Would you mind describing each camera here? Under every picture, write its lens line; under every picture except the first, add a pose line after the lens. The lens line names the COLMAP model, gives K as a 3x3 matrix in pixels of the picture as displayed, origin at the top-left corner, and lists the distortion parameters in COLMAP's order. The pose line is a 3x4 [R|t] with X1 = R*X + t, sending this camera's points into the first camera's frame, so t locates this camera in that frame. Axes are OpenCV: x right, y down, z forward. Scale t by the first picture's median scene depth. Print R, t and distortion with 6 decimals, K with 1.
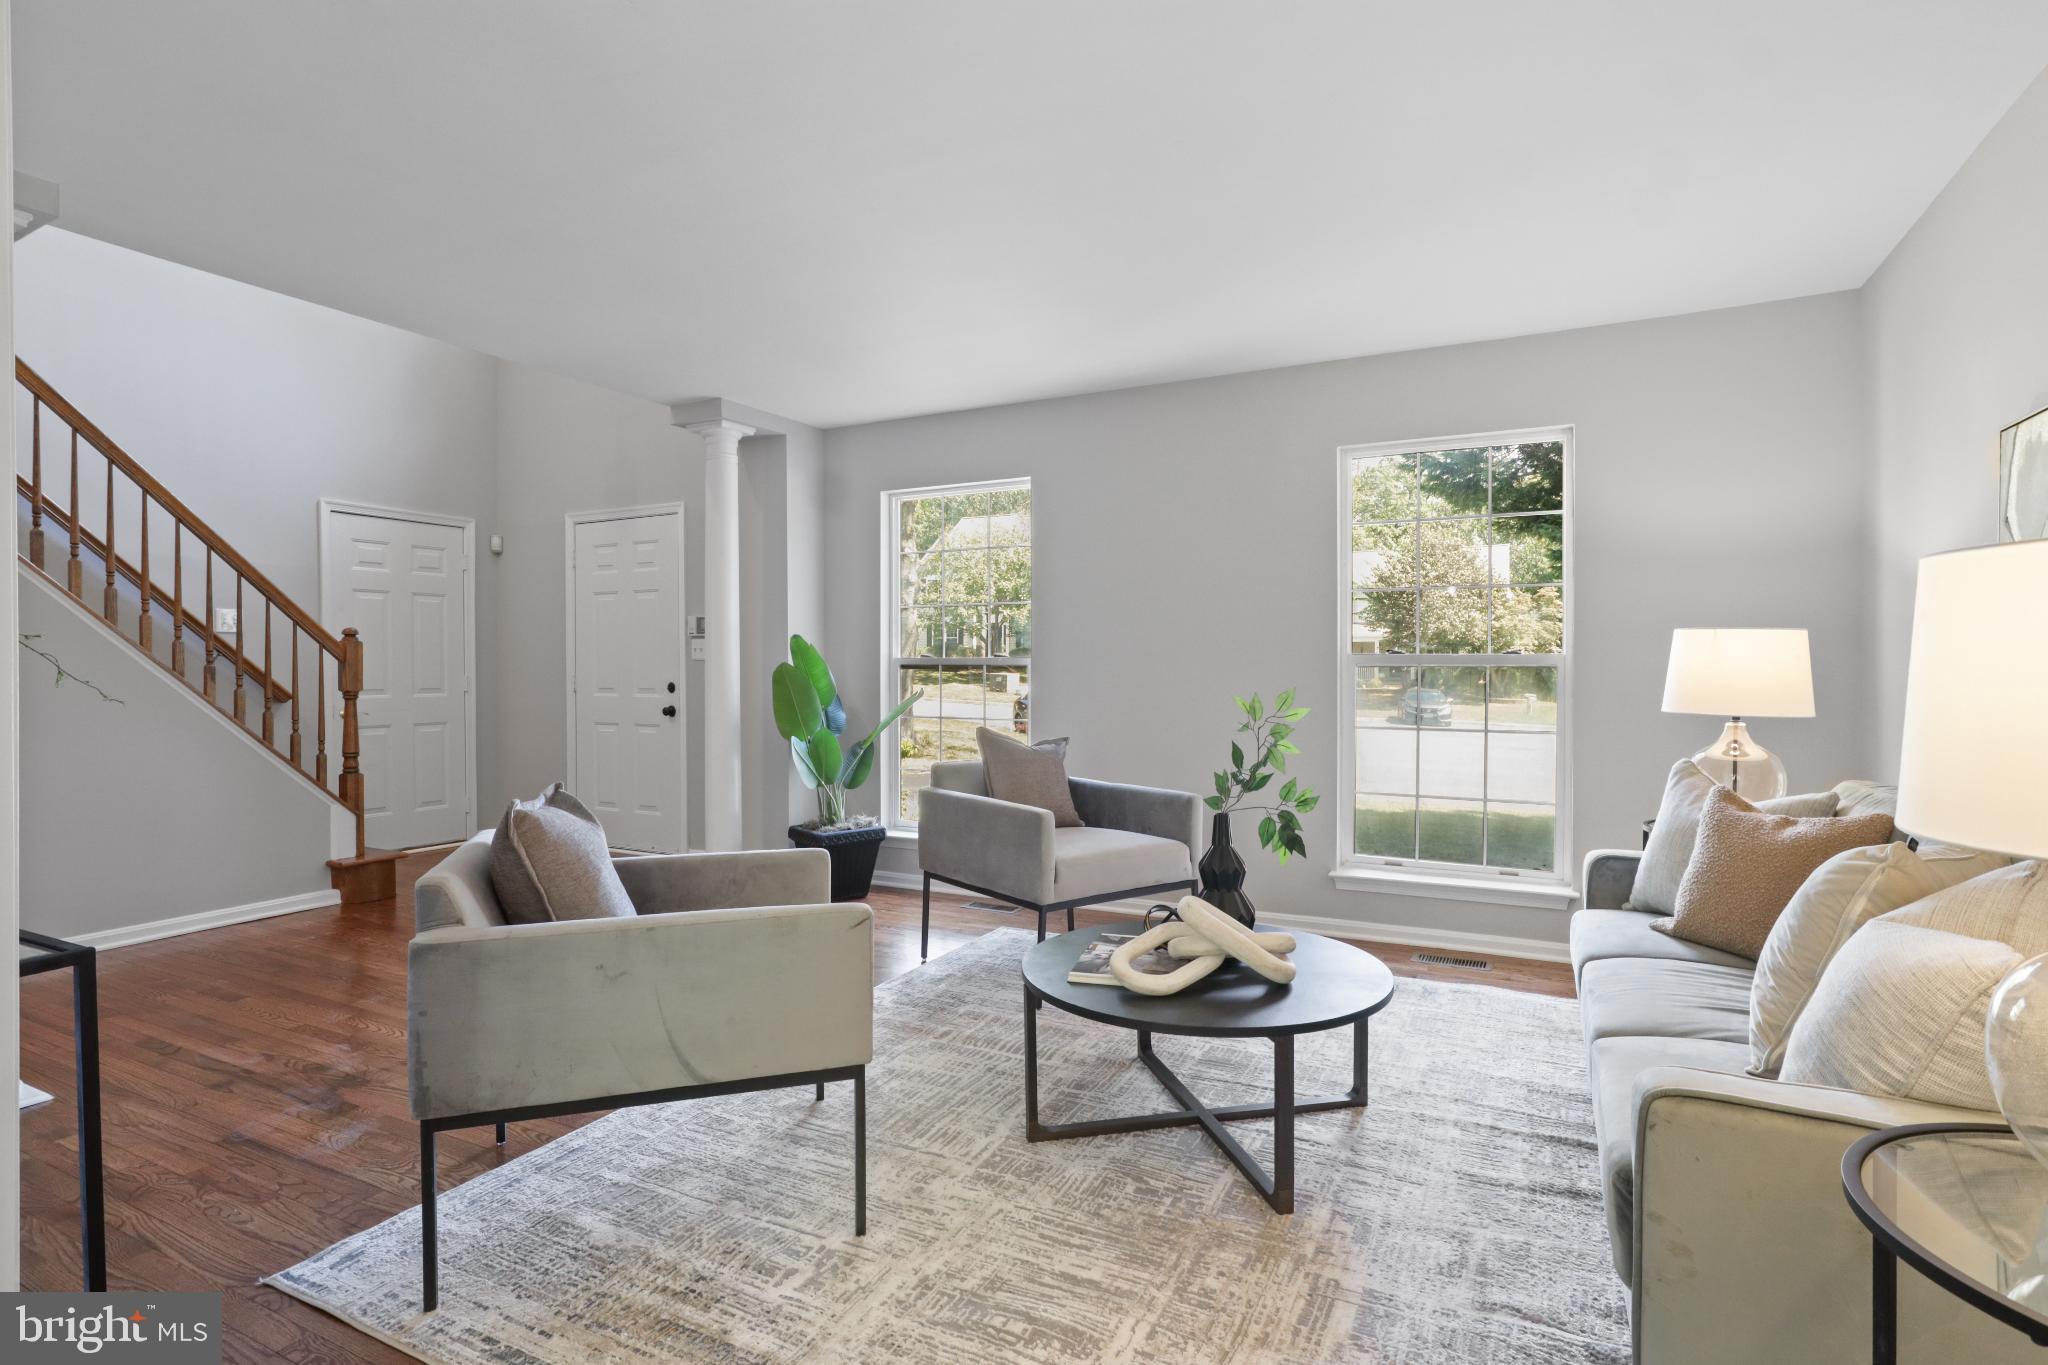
lens RADIAL K [[1024.0, 0, 1030.5], [0, 1024.0, 672.6], [0, 0, 1]] dist [-0.025134, 0.015718]
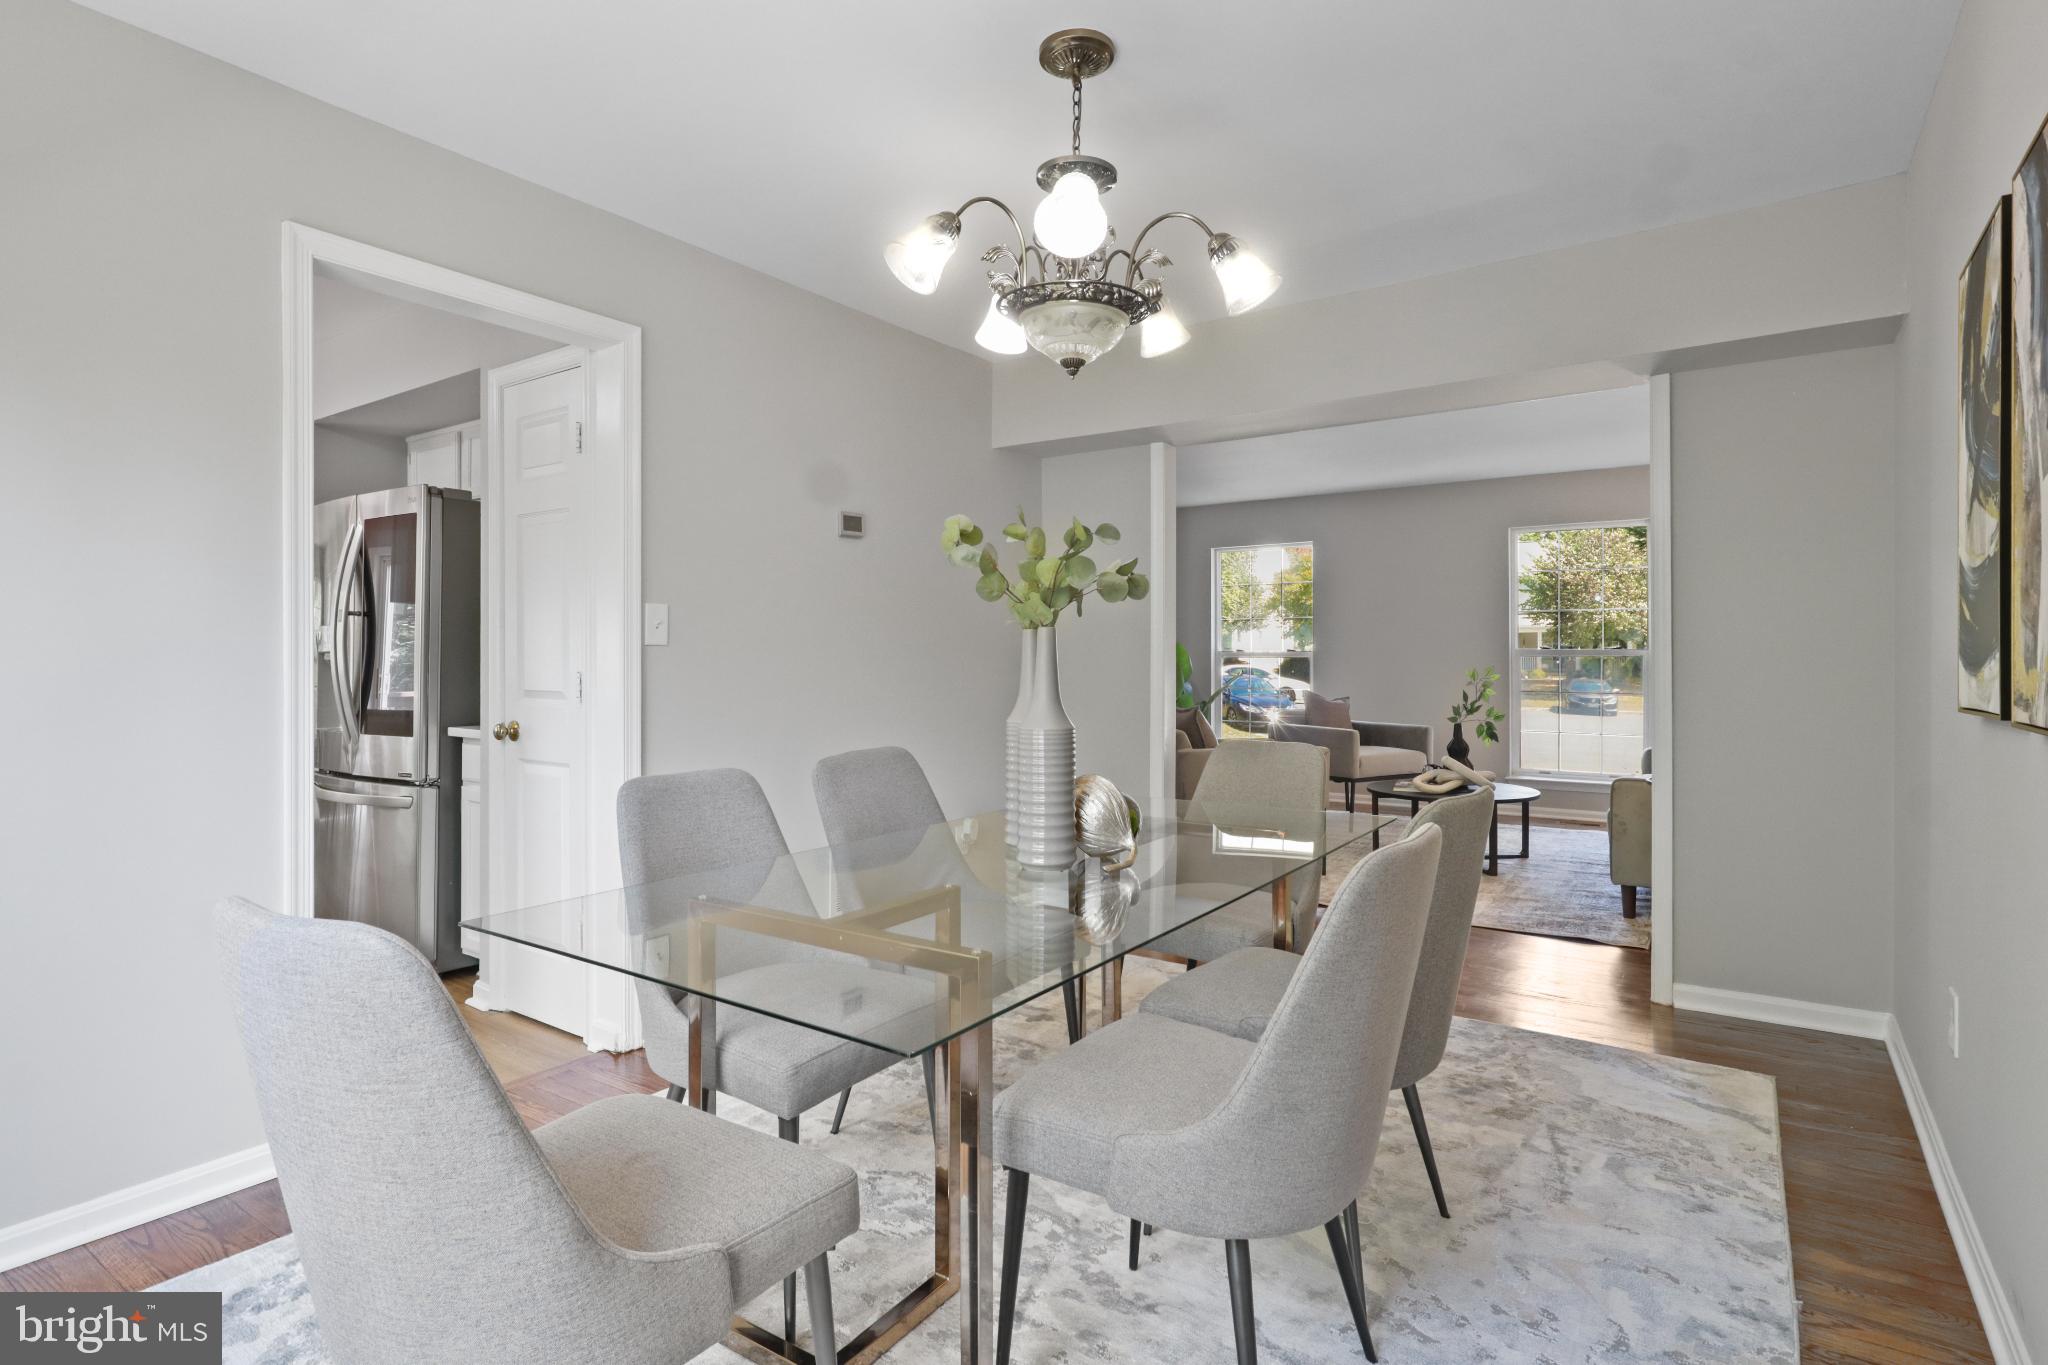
lens RADIAL K [[1028.5, 0, 1024.2], [0, 1028.5, 664.2], [0, 0, 1]] dist [-0.028873, 0.024161]
pose [[0.990118, -0.001596, -0.140230, -0.414258], [0.001506, 0.999999, -0.000750, 0.011779], [0.140231, 0.000531, 0.990119, -1.267583]]
